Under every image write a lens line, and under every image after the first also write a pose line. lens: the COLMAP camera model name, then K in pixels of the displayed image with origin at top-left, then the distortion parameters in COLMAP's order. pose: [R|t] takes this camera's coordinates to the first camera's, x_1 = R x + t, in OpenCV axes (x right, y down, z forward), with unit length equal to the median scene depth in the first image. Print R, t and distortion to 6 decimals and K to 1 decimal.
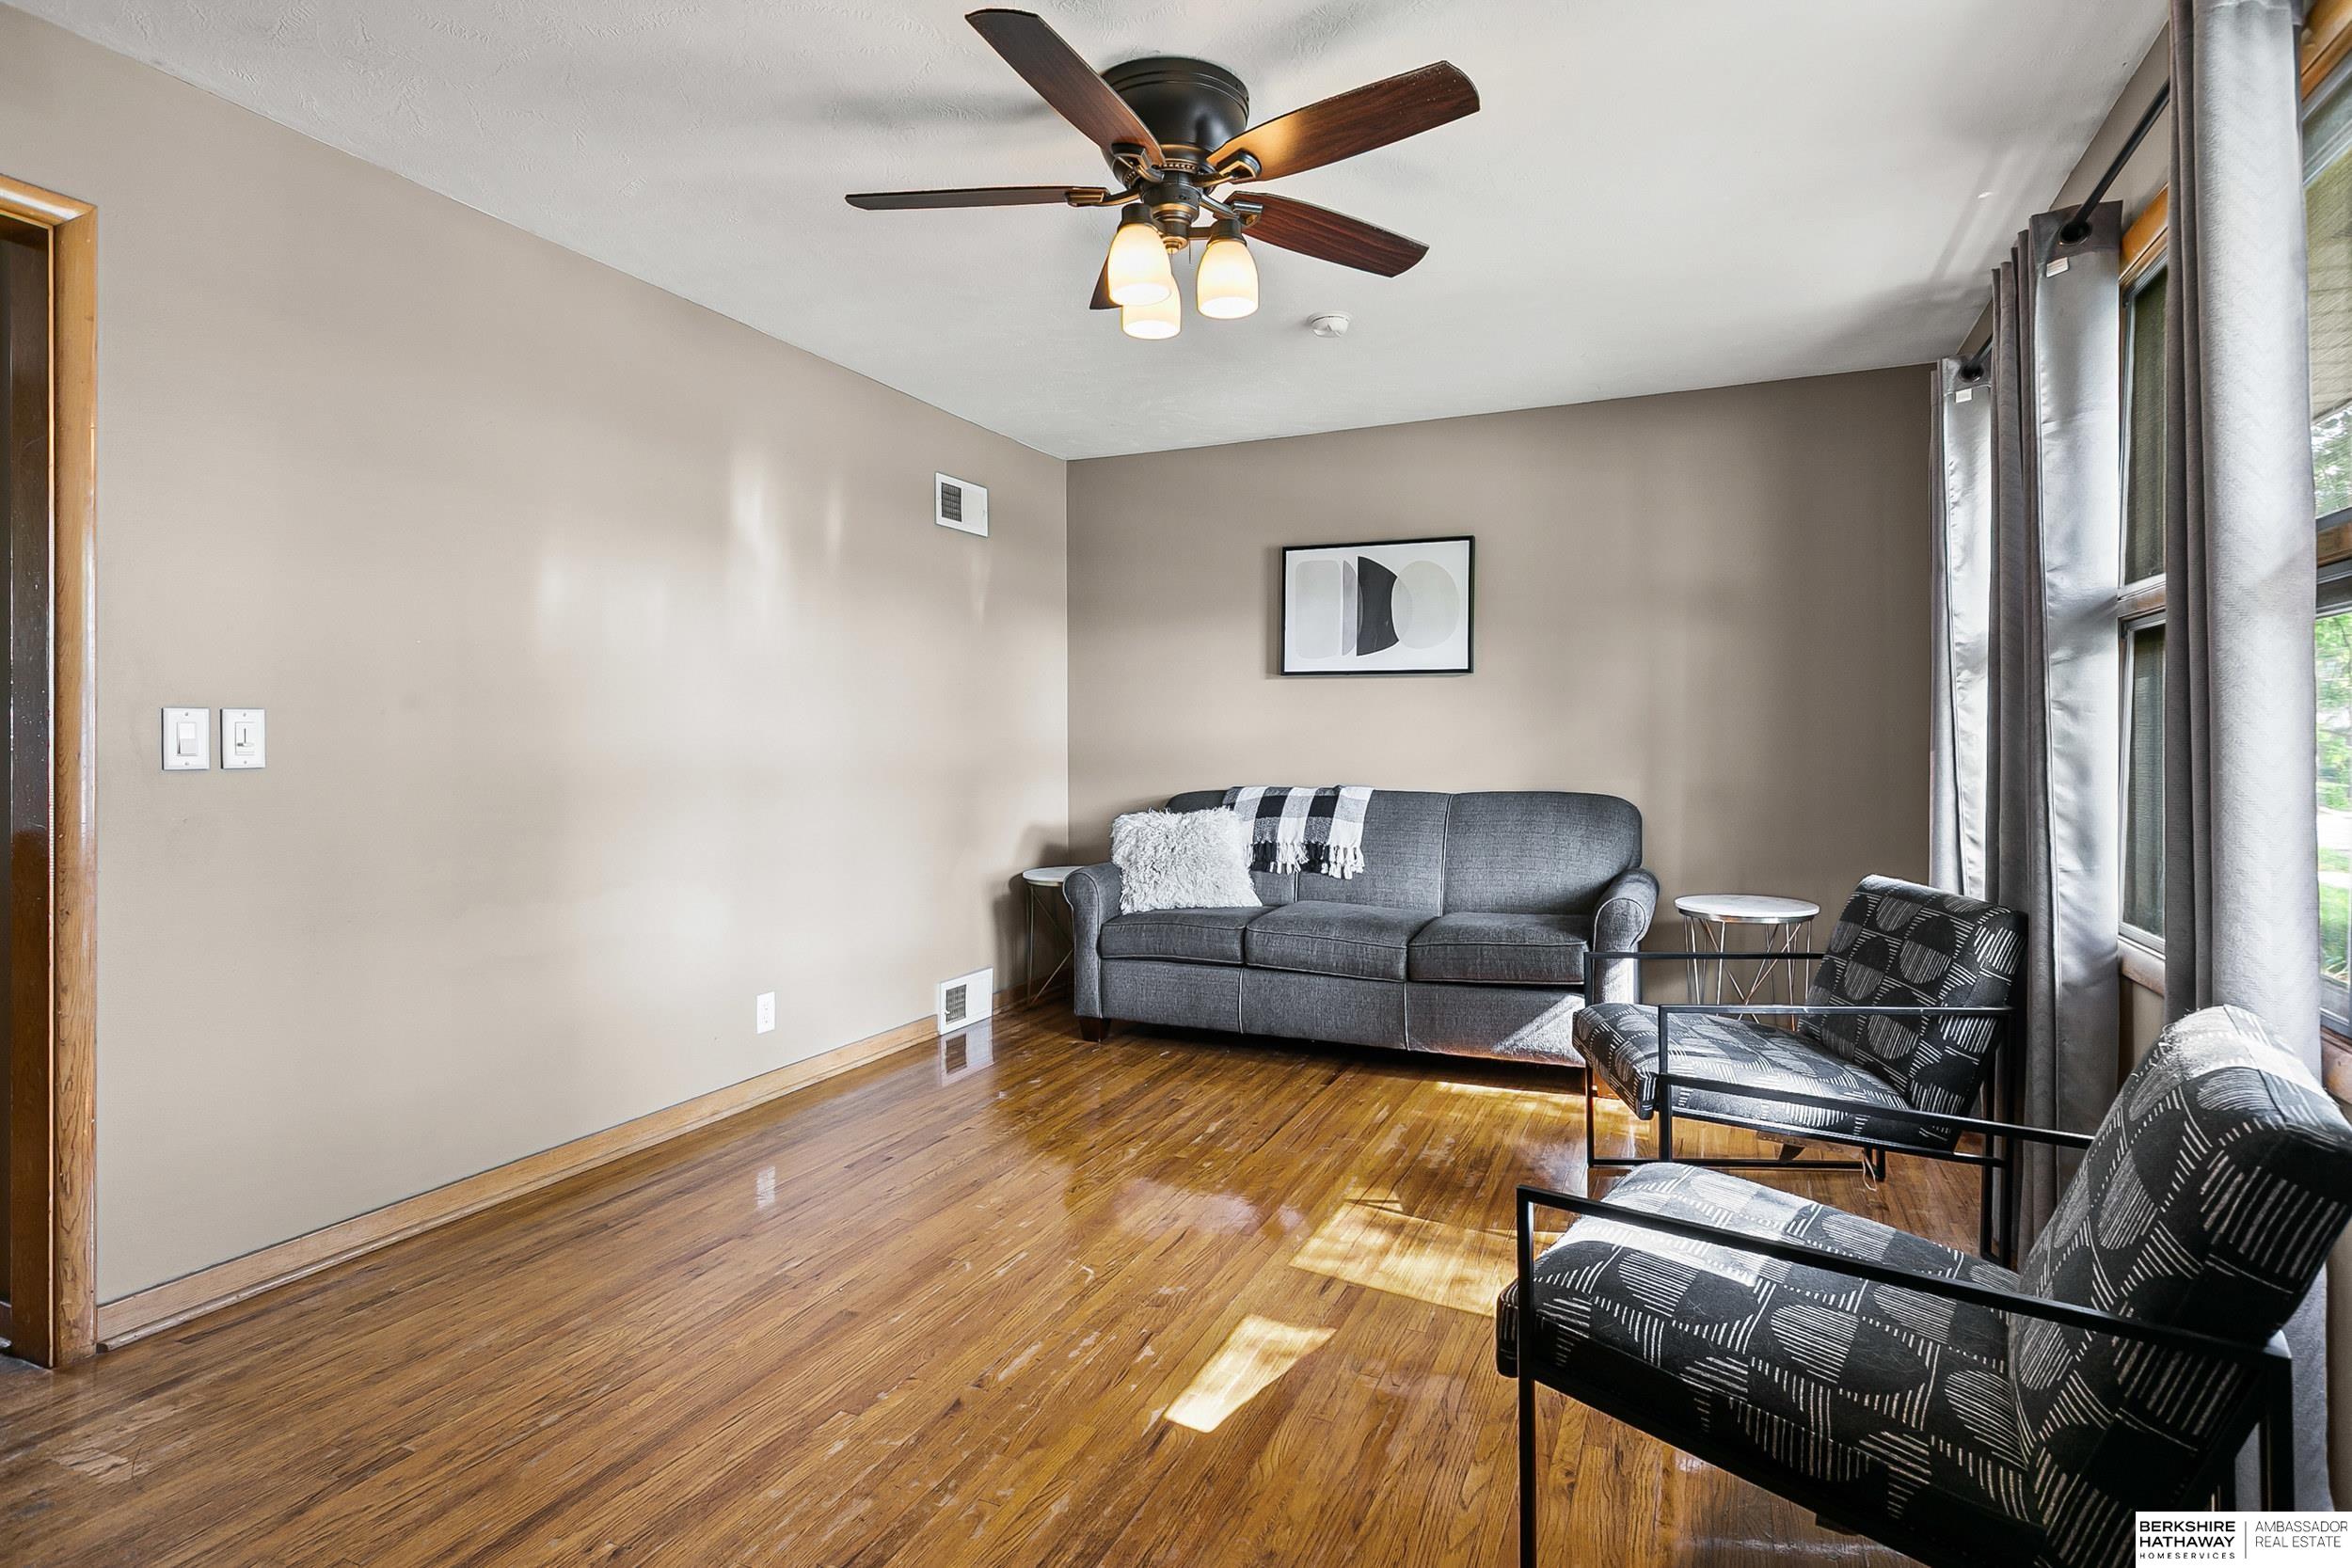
lens RADIAL K [[1192.0, 0, 1187.2], [0, 1192.0, 761.0], [0, 0, 1]] dist [-0.002184, -0.000239]
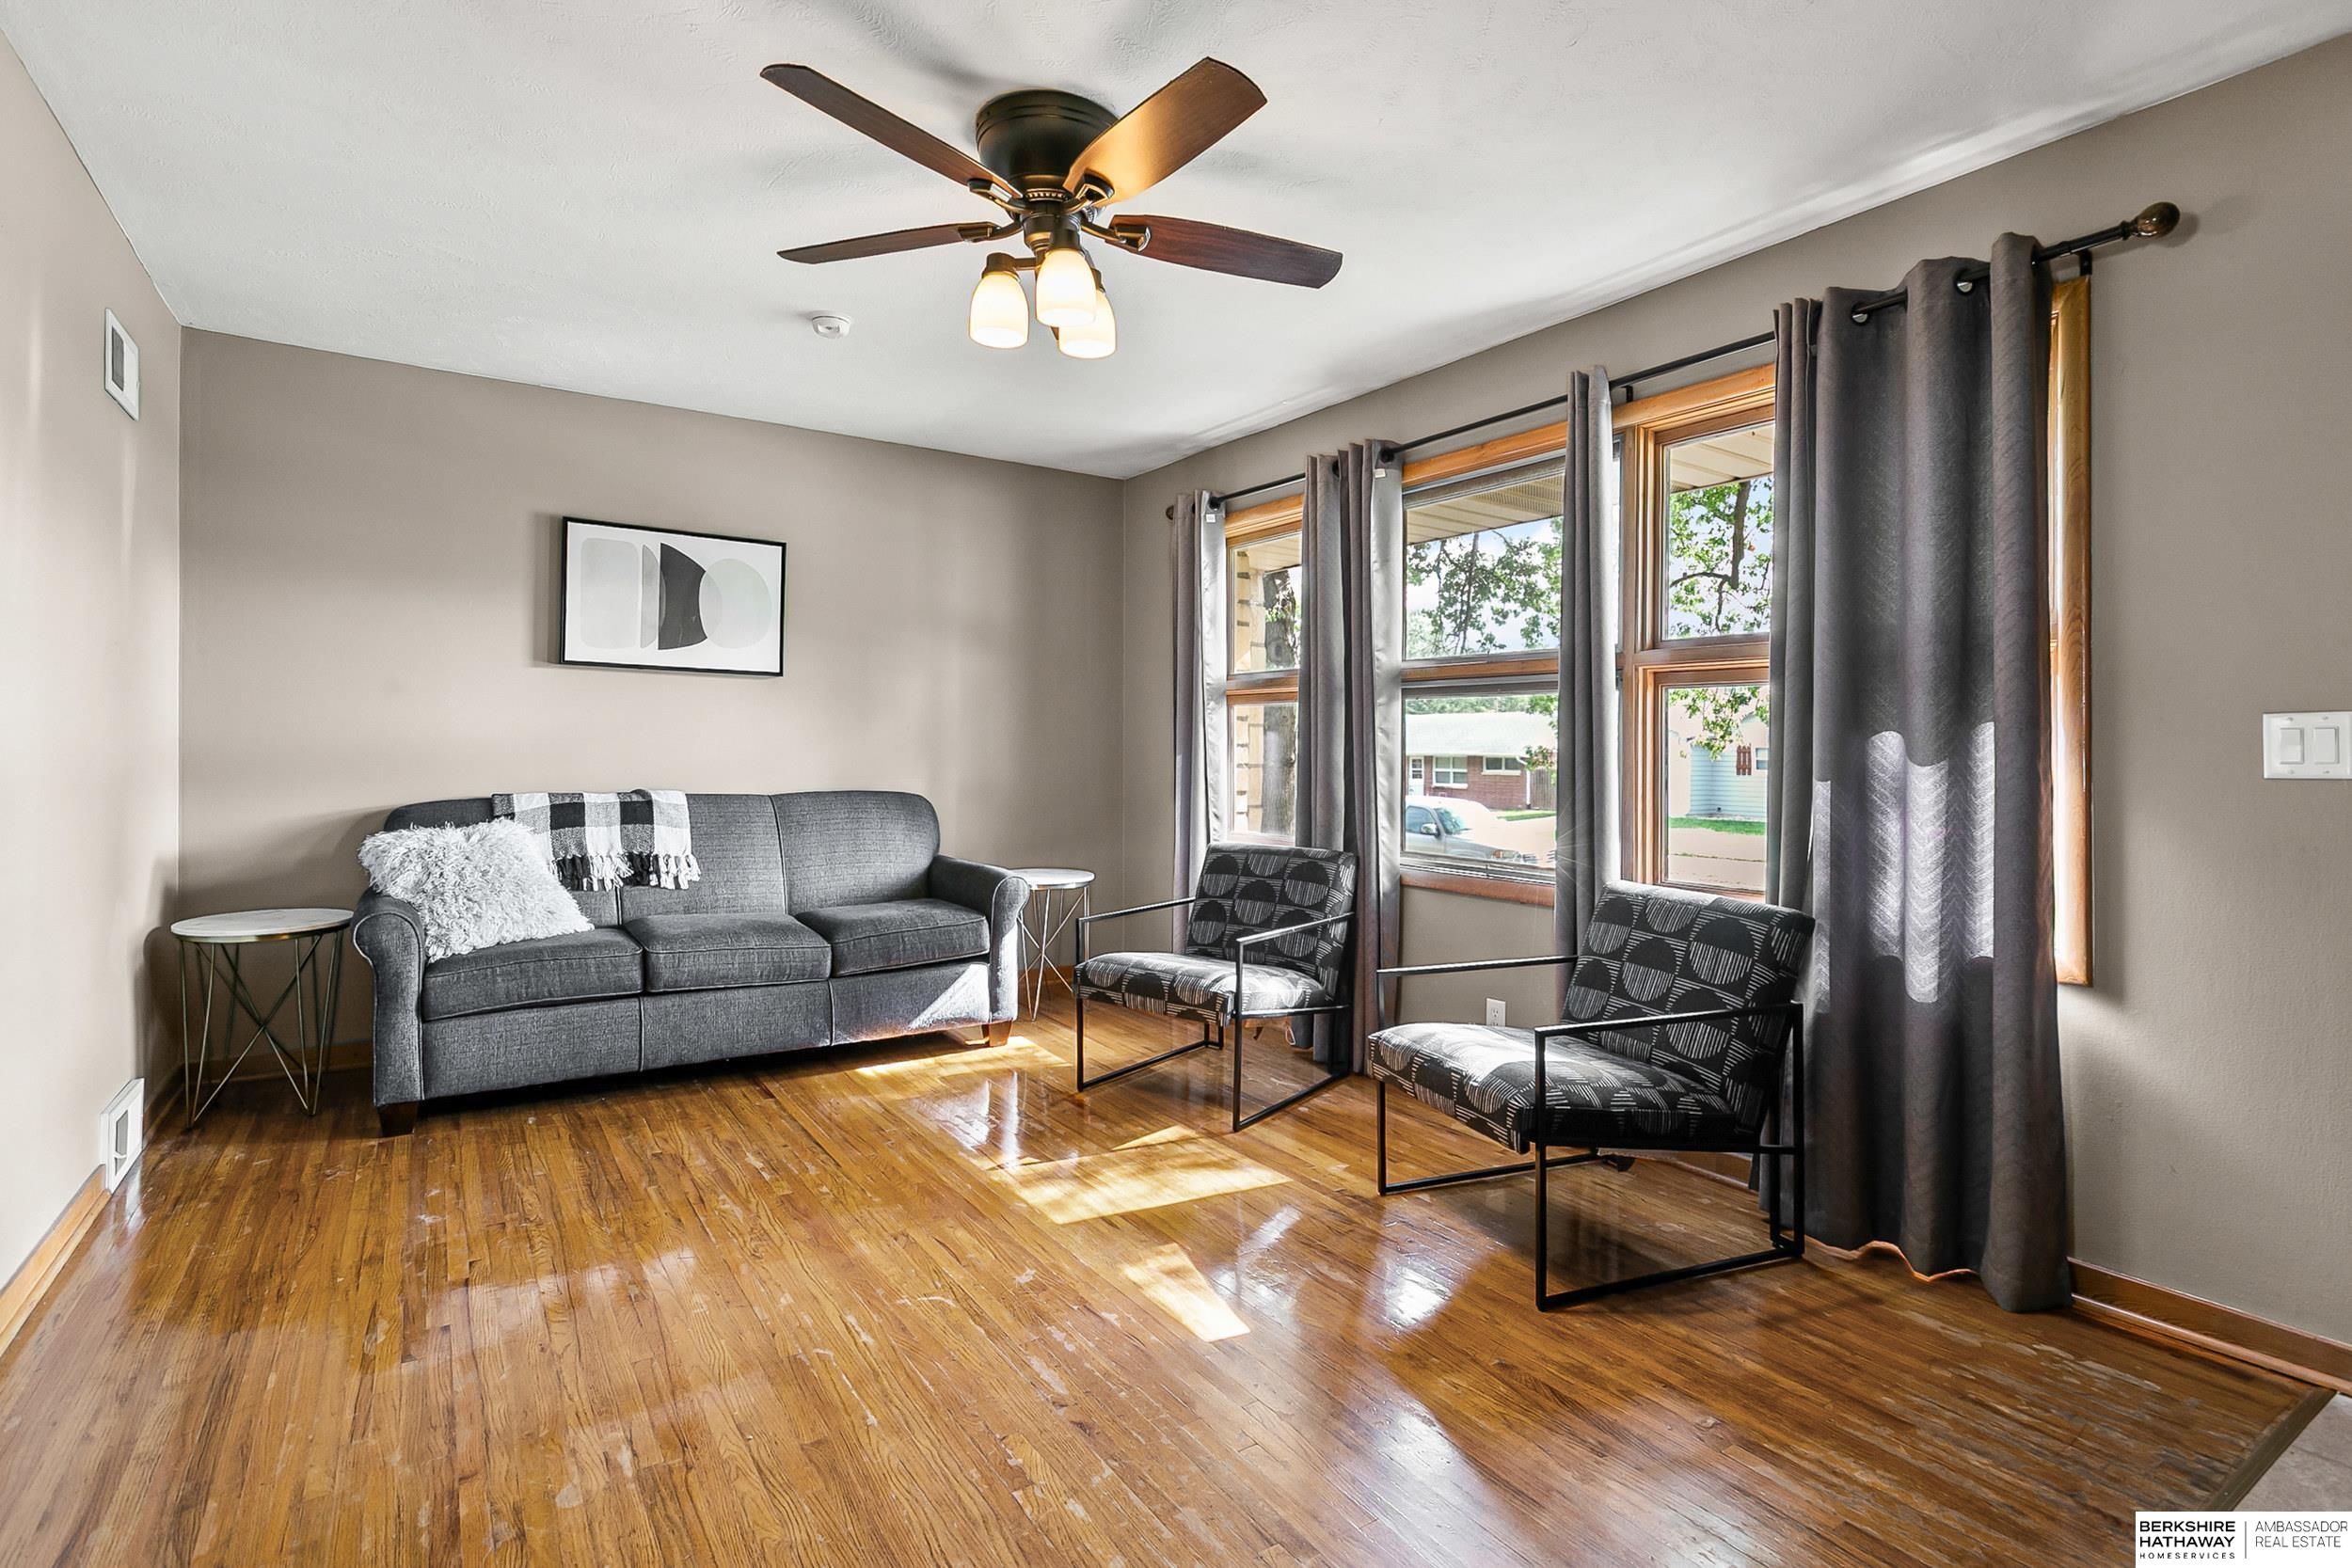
lens RADIAL K [[1138.6, 0, 1189.4], [0, 1138.6, 756.6], [0, 0, 1]] dist [-0.014040, 0.010213]
pose [[0.533157, 0.002815, 0.846012, -0.457452], [-0.000044, 0.999995, -0.003300, -0.002117], [-0.846016, 0.001723, 0.533154, 0.210209]]
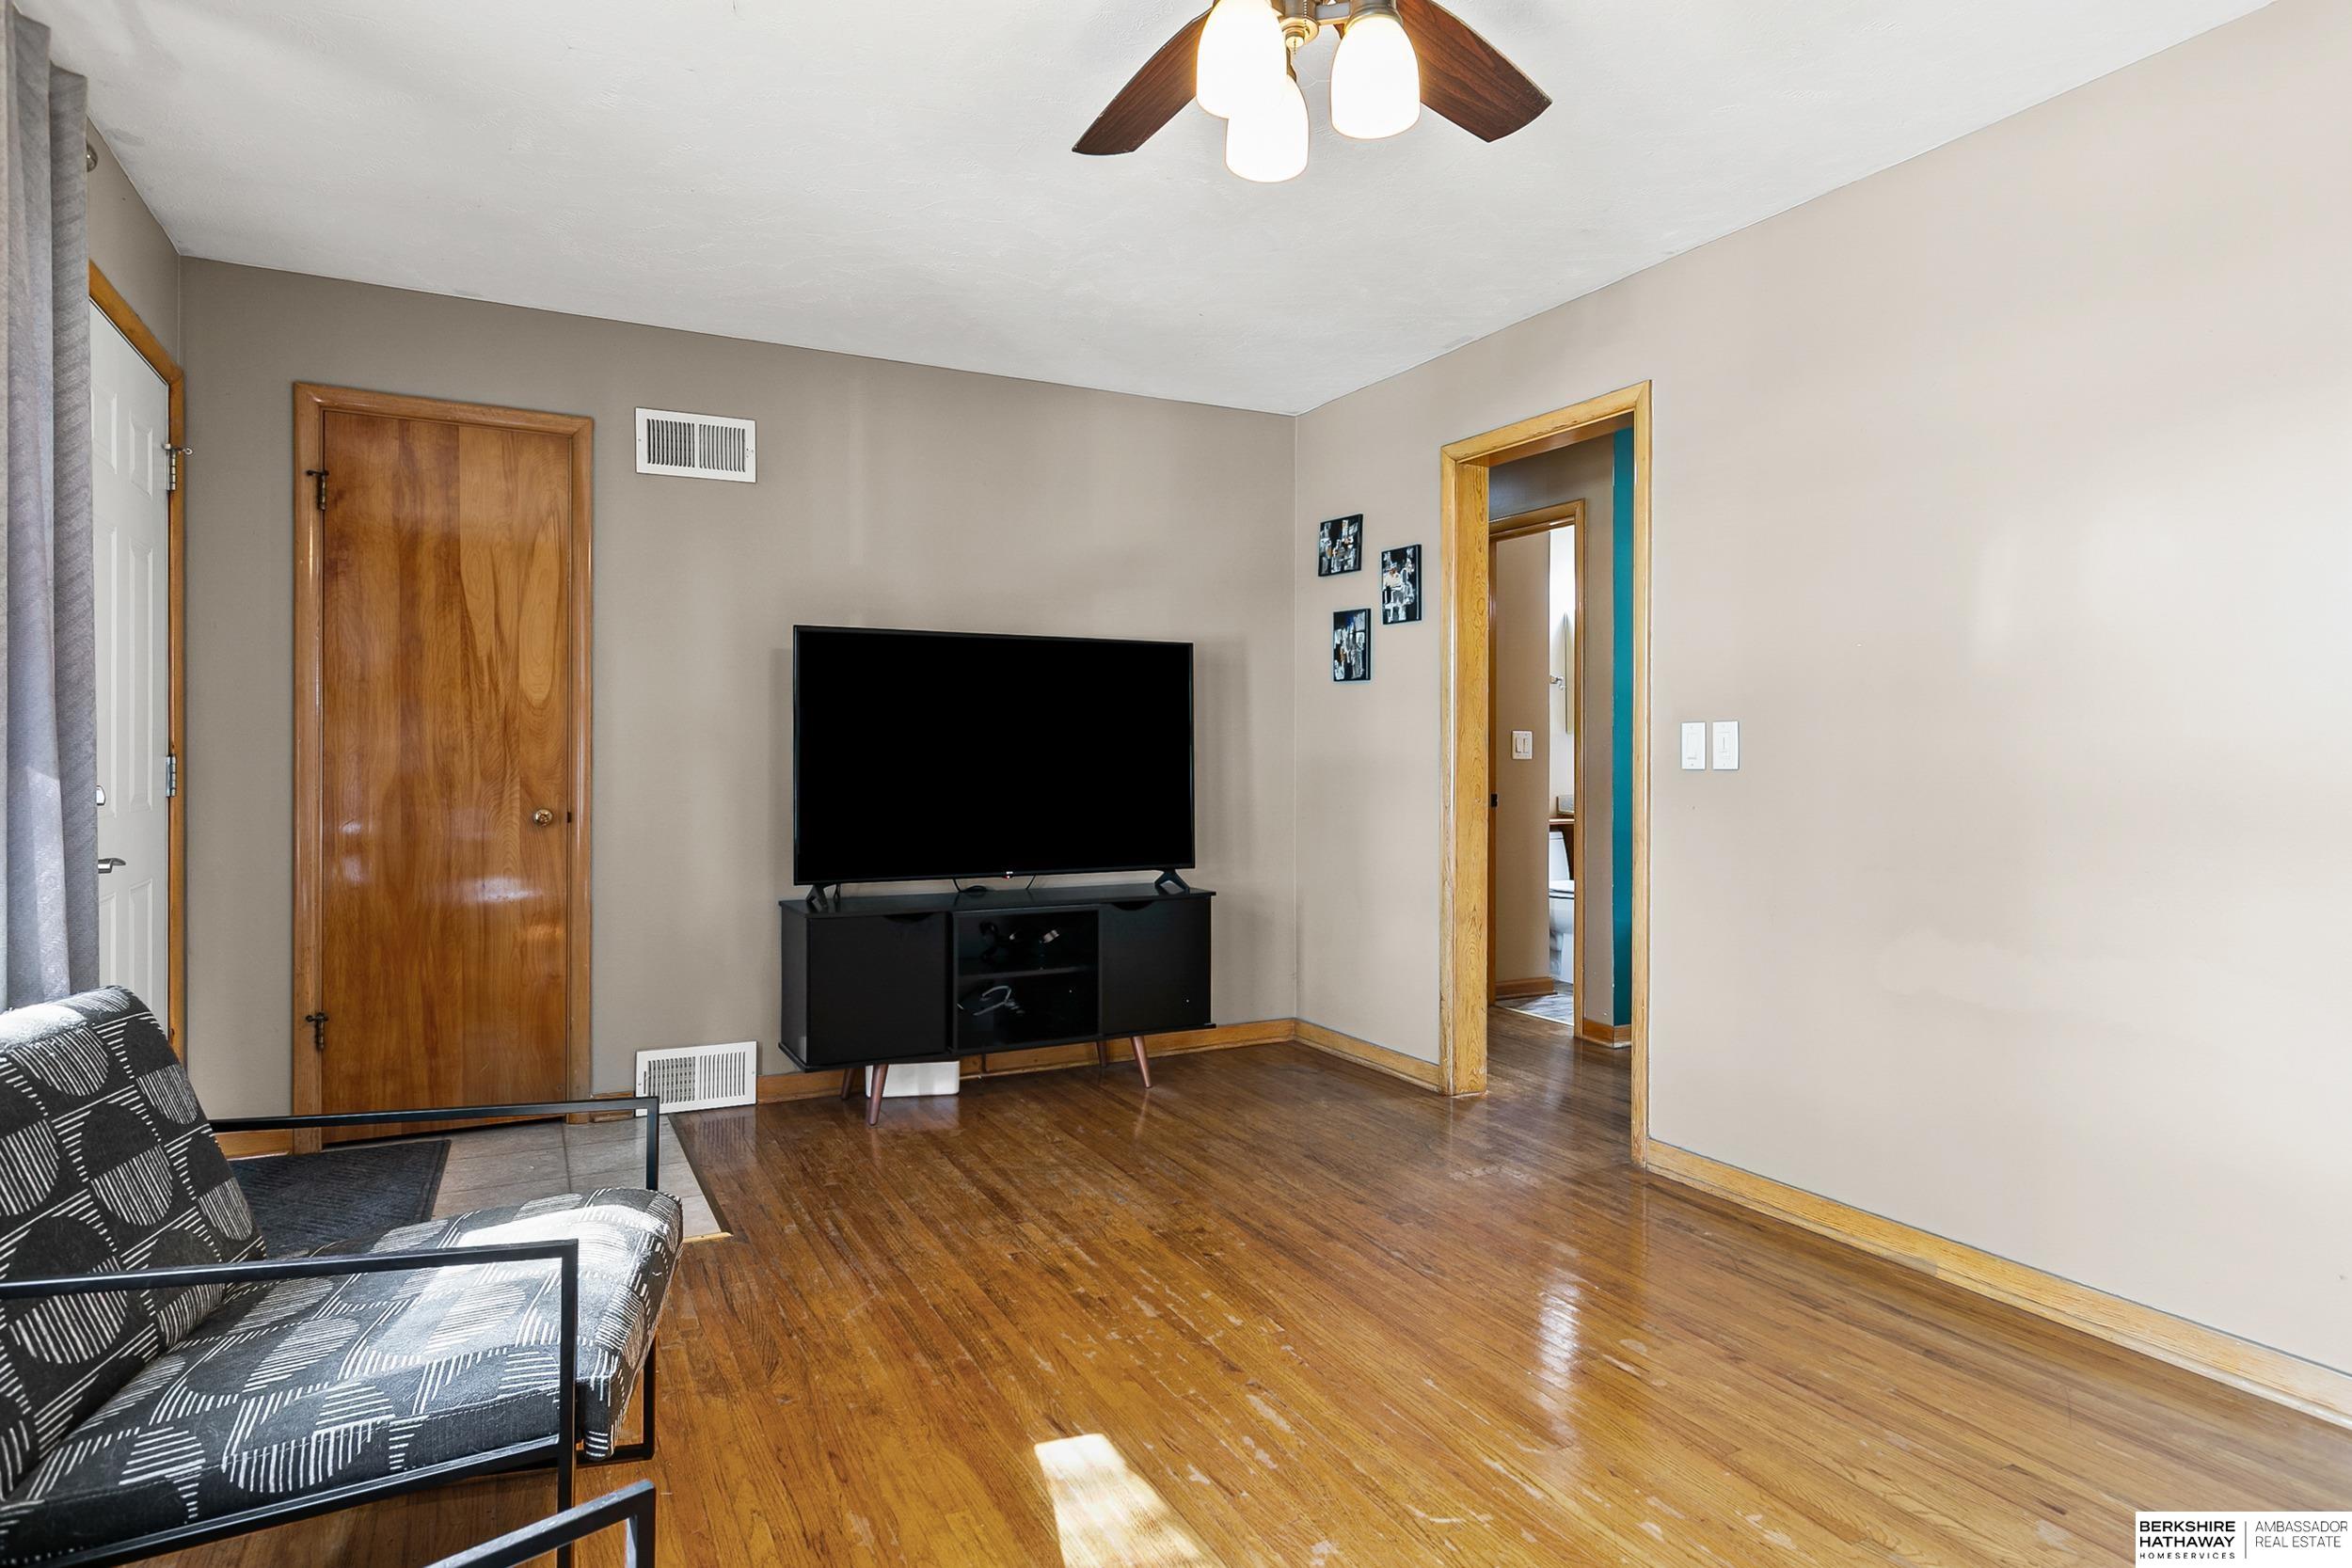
lens RADIAL K [[1313.0, 0, 1187.0], [0, 1313.0, 747.1], [0, 0, 1]] dist [0.002647, 0.000379]
pose [[-0.626016, -0.004904, -0.779794, 0.366852], [-0.013820, 0.999893, 0.004806, -0.009427], [0.779687, 0.013785, -0.626017, 0.830294]]
